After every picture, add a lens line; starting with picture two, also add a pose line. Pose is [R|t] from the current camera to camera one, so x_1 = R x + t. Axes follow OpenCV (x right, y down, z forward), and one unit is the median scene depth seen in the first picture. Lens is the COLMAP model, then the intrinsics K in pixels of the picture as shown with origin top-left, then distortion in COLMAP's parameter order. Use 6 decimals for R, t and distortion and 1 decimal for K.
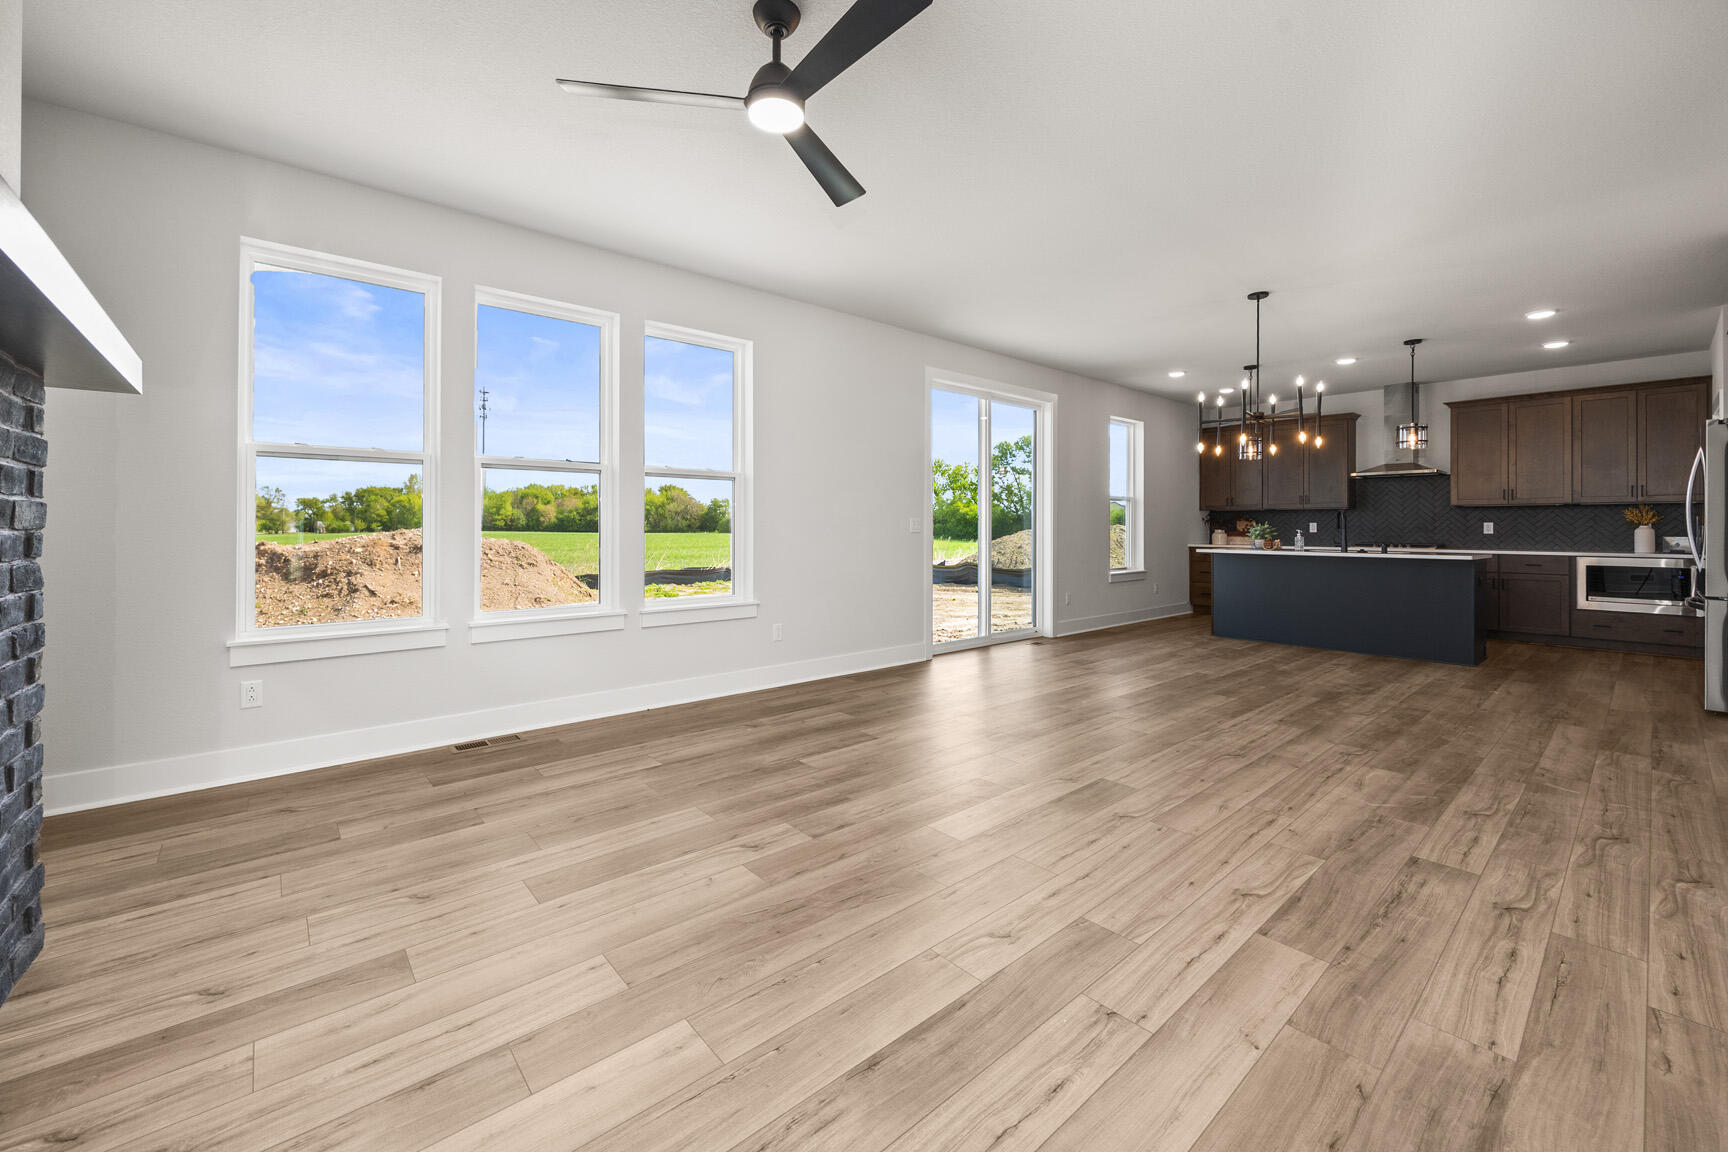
lens RADIAL K [[696.1, 0, 866.3], [0, 696.1, 529.4], [0, 0, 1]] dist [-0.001503, -0.000235]
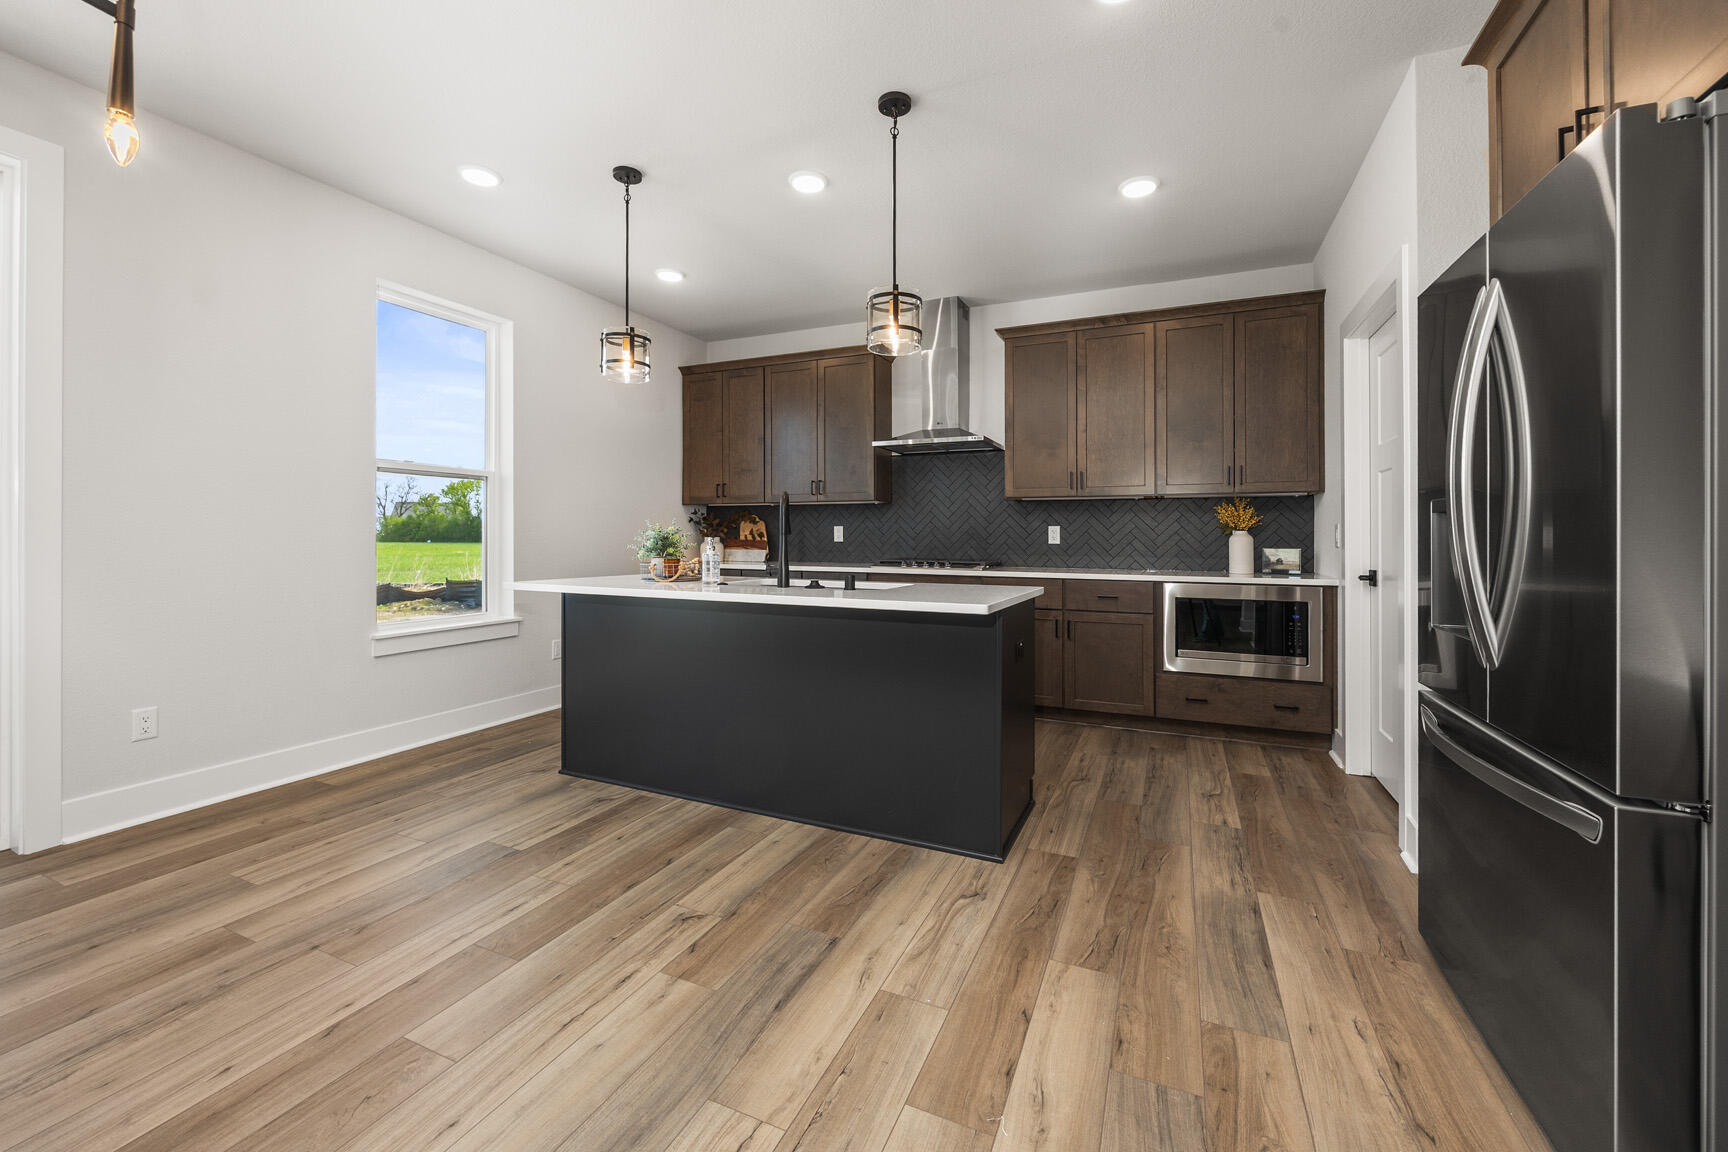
lens RADIAL K [[689.5, 0, 871.7], [0, 689.5, 534.3], [0, 0, 1]] dist [-0.003156, 0.000032]
pose [[0.907089, 0.002560, 0.420931, 1.111252], [-0.000932, 0.999991, -0.004073, 0.000780], [-0.420938, 0.003302, 0.907084, 1.156525]]
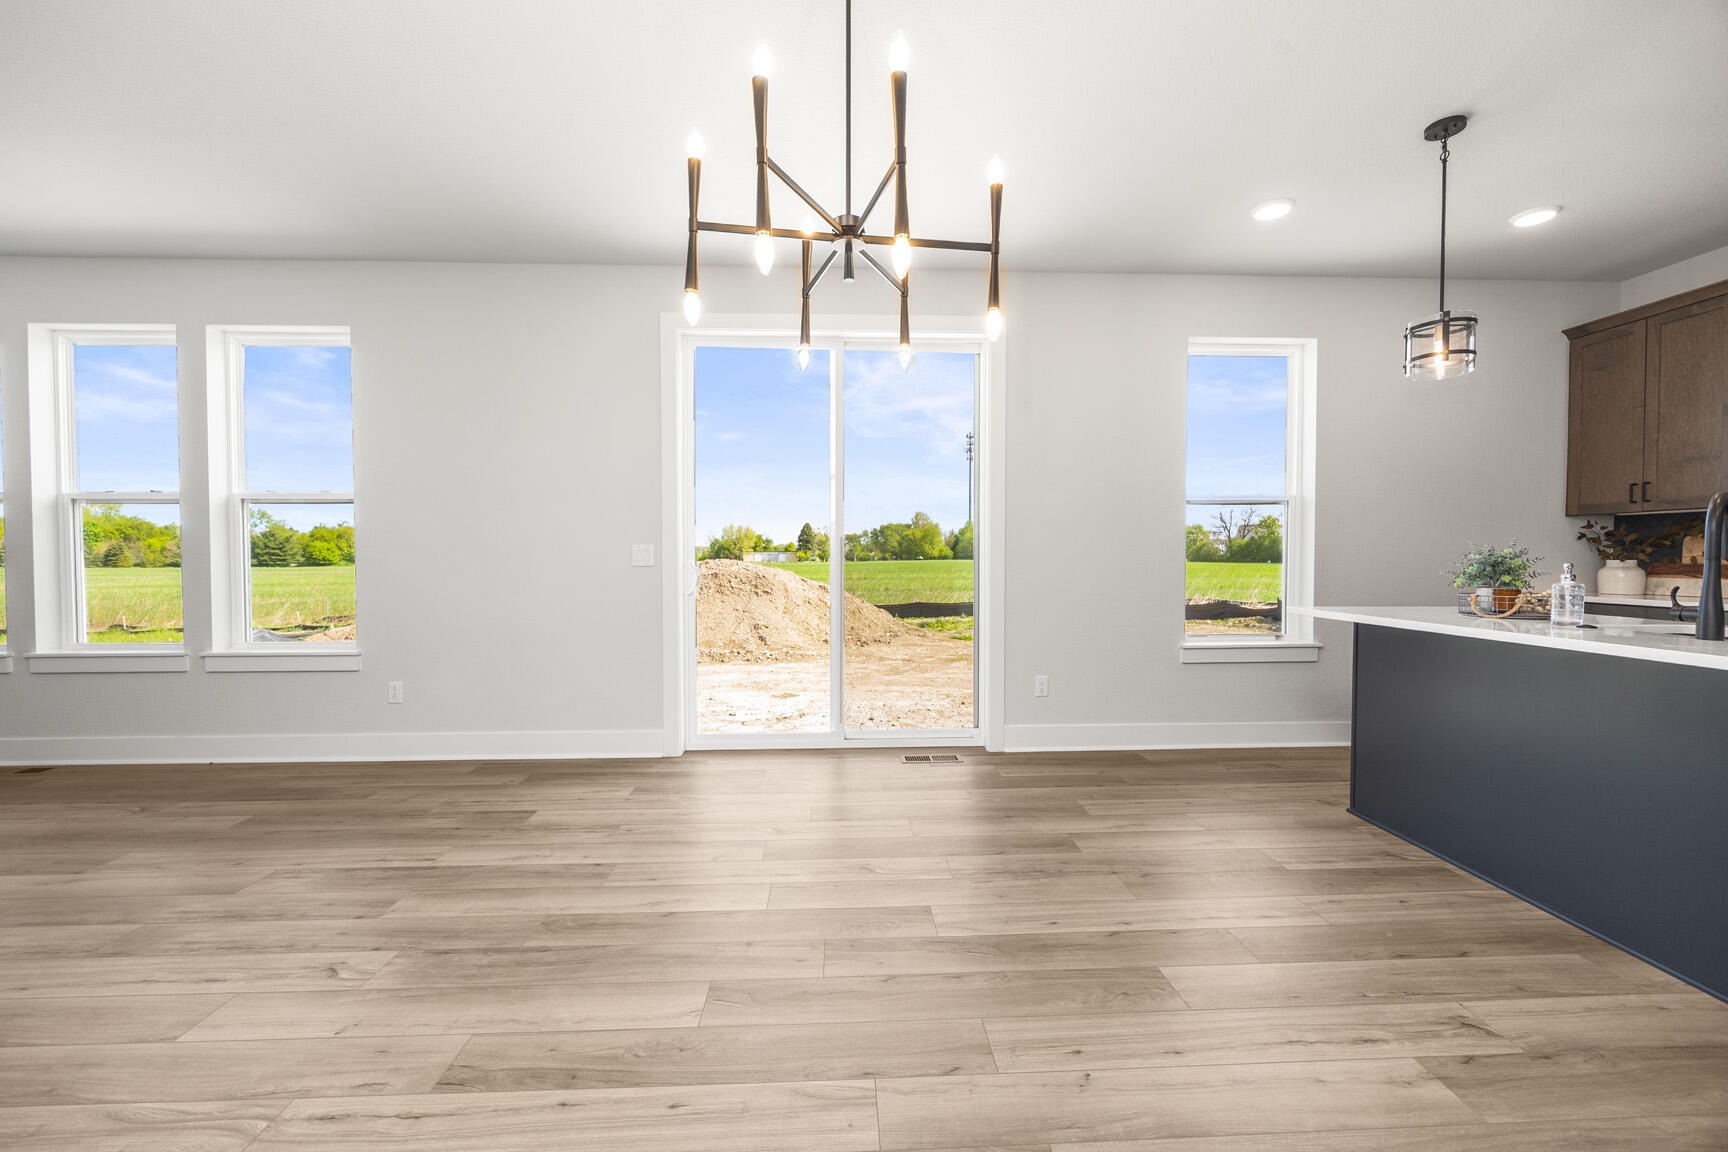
lens RADIAL K [[680.8, 0, 864.0], [0, 680.8, 576.0], [0, 0, 1]] dist [-0.002211, -0.000051]
pose [[0.780270, 0.013750, -0.625292, 1.182786], [0.003210, 0.999657, 0.025988, -0.005754], [0.625435, -0.022284, 0.779958, 1.118680]]
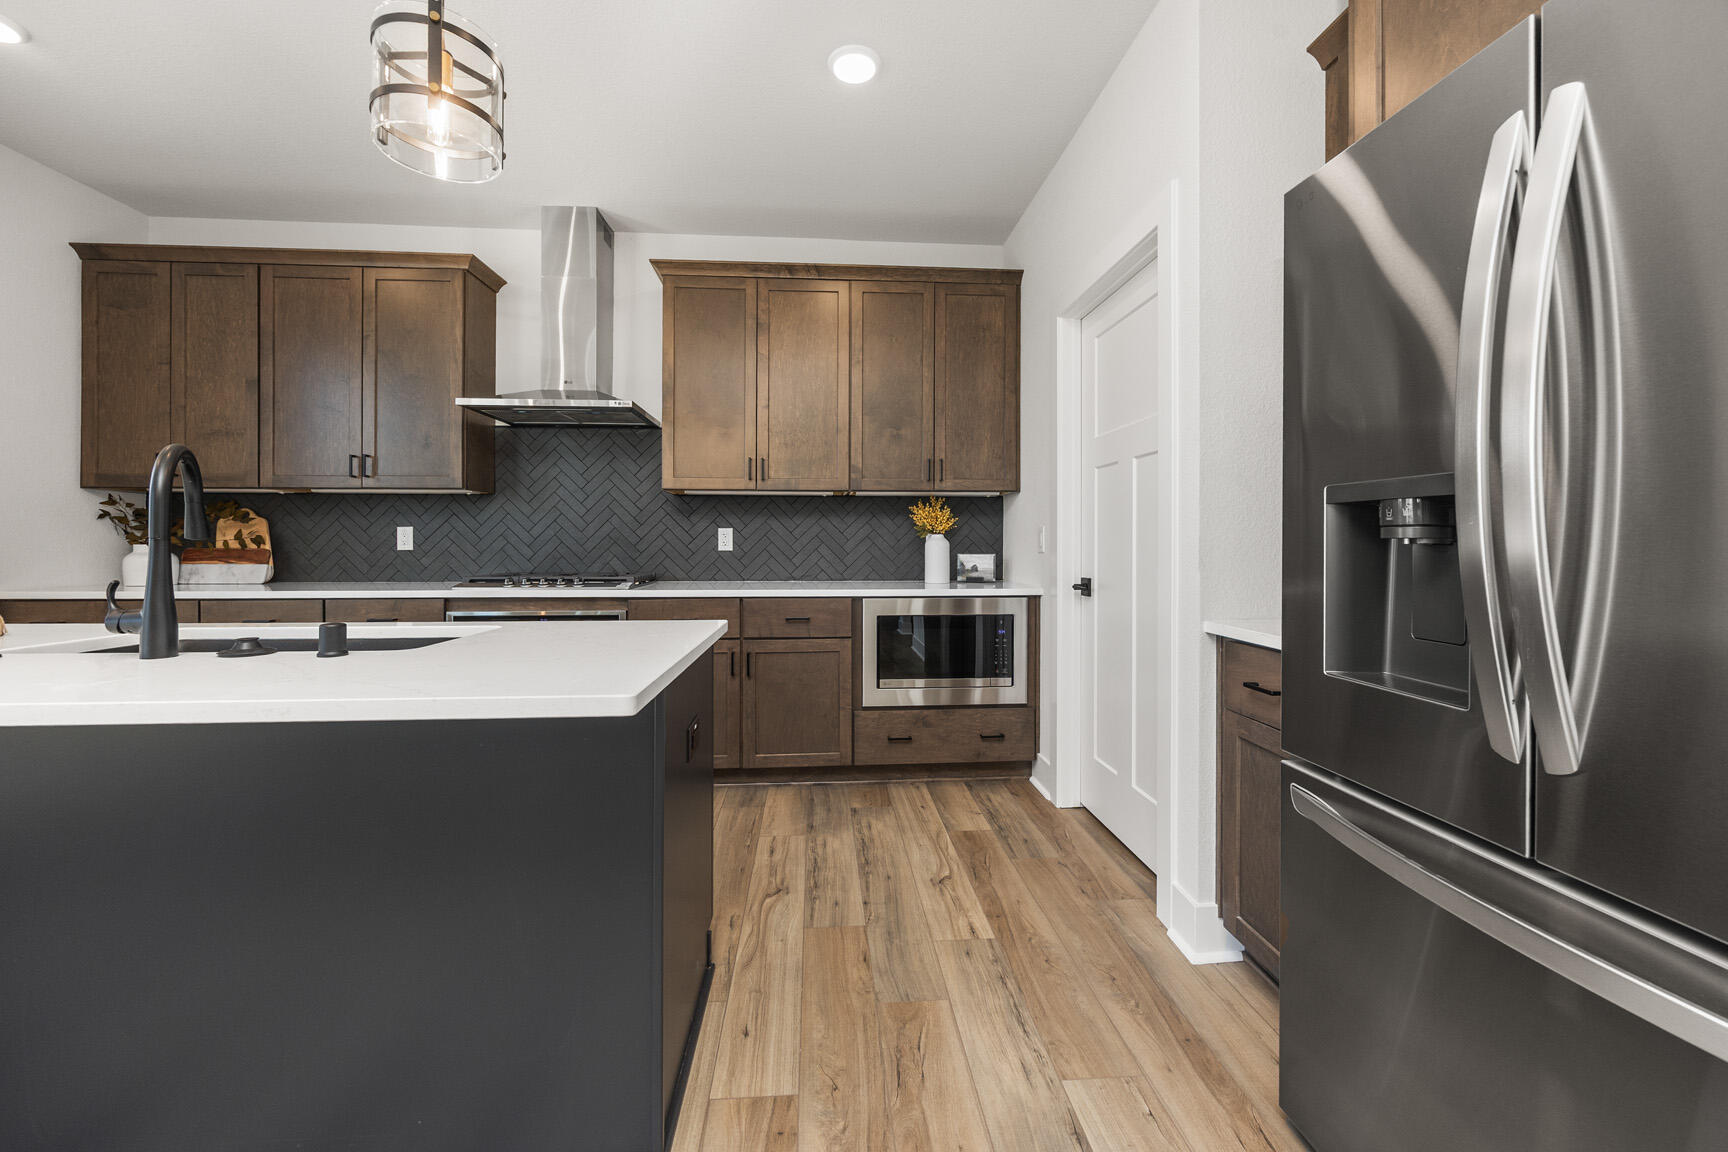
lens RADIAL K [[668.9, 0, 860.6], [0, 668.9, 531.1], [0, 0, 1]] dist [-0.001539, 0.000007]
pose [[0.604659, 0.012166, 0.796392, 1.329048], [0.002409, 0.999851, -0.017103, 0.001433], [-0.796481, 0.012259, 0.604539, 1.471436]]
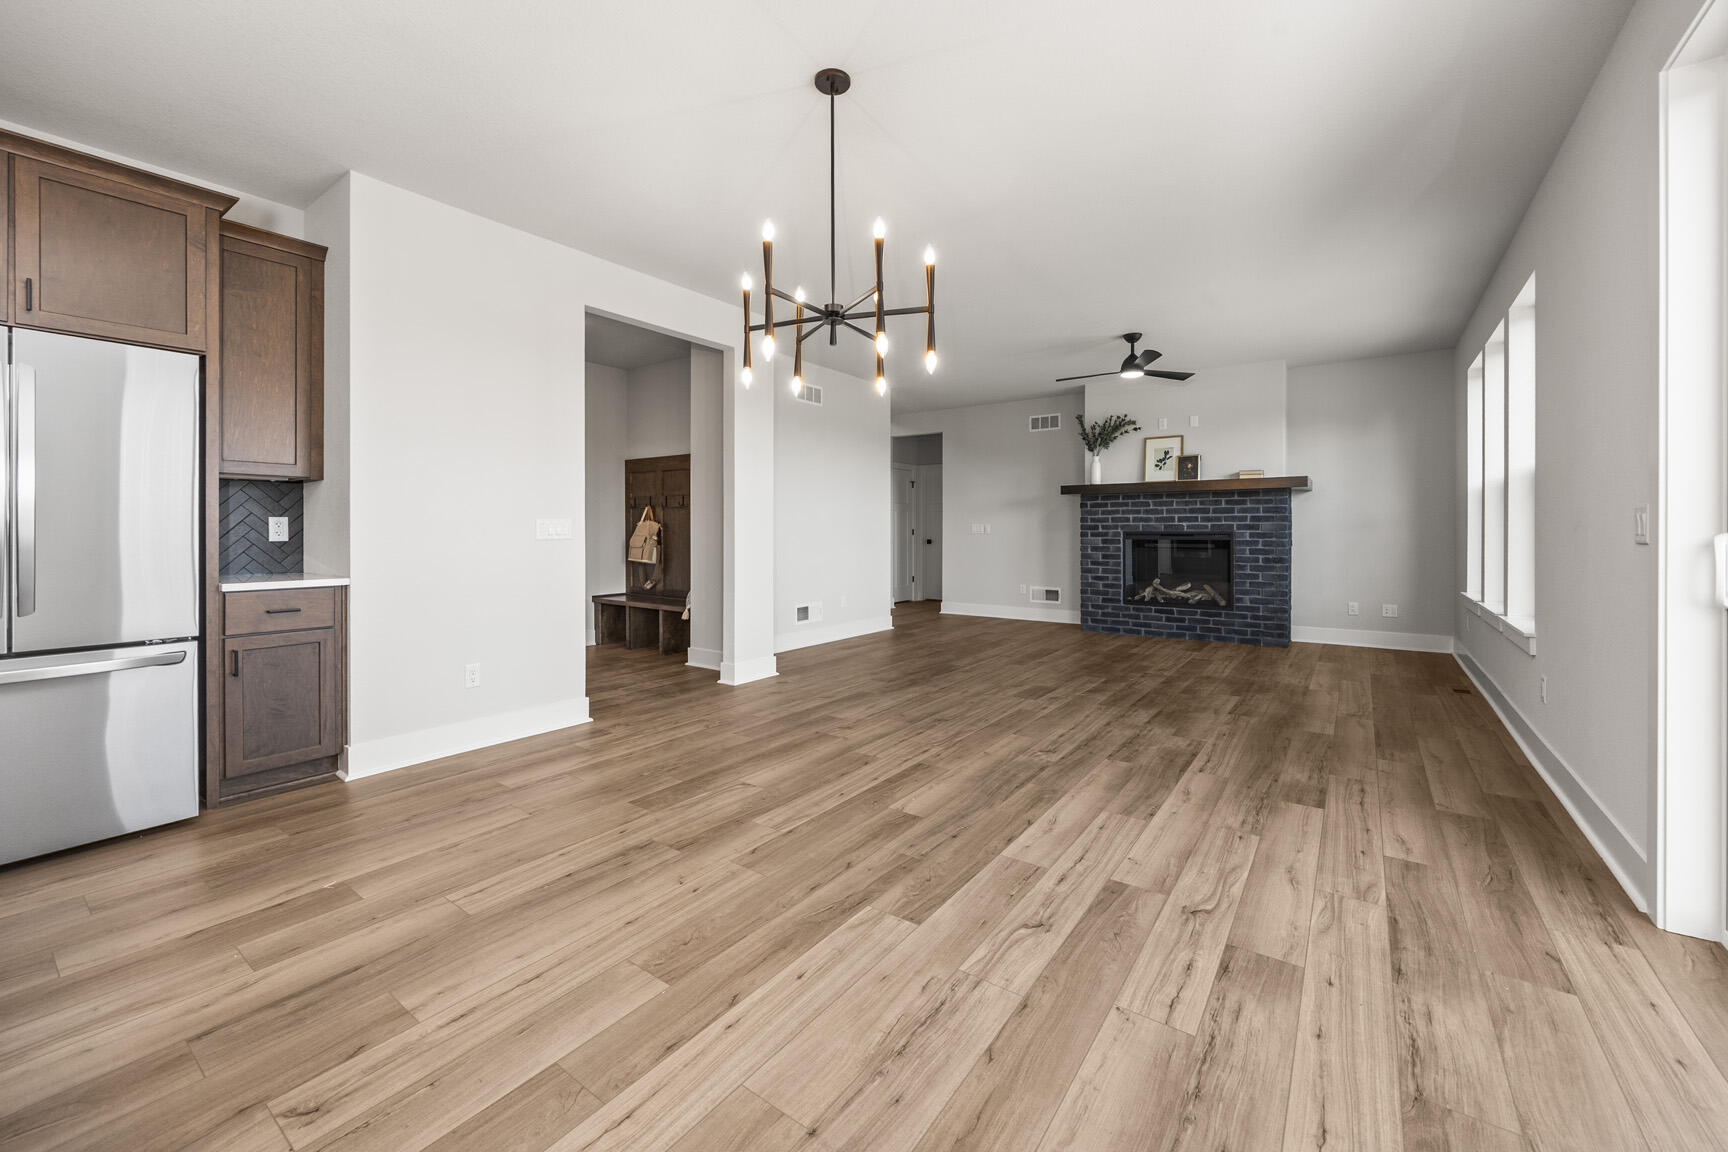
lens RADIAL K [[689.5, 0, 871.7], [0, 689.5, 534.3], [0, 0, 1]] dist [-0.003156, 0.000032]
pose [[-0.973351, -0.001215, -0.229317, 0.988371], [-0.003028, 0.999967, 0.007553, -0.004735], [0.229301, 0.008046, -0.973322, 2.279697]]
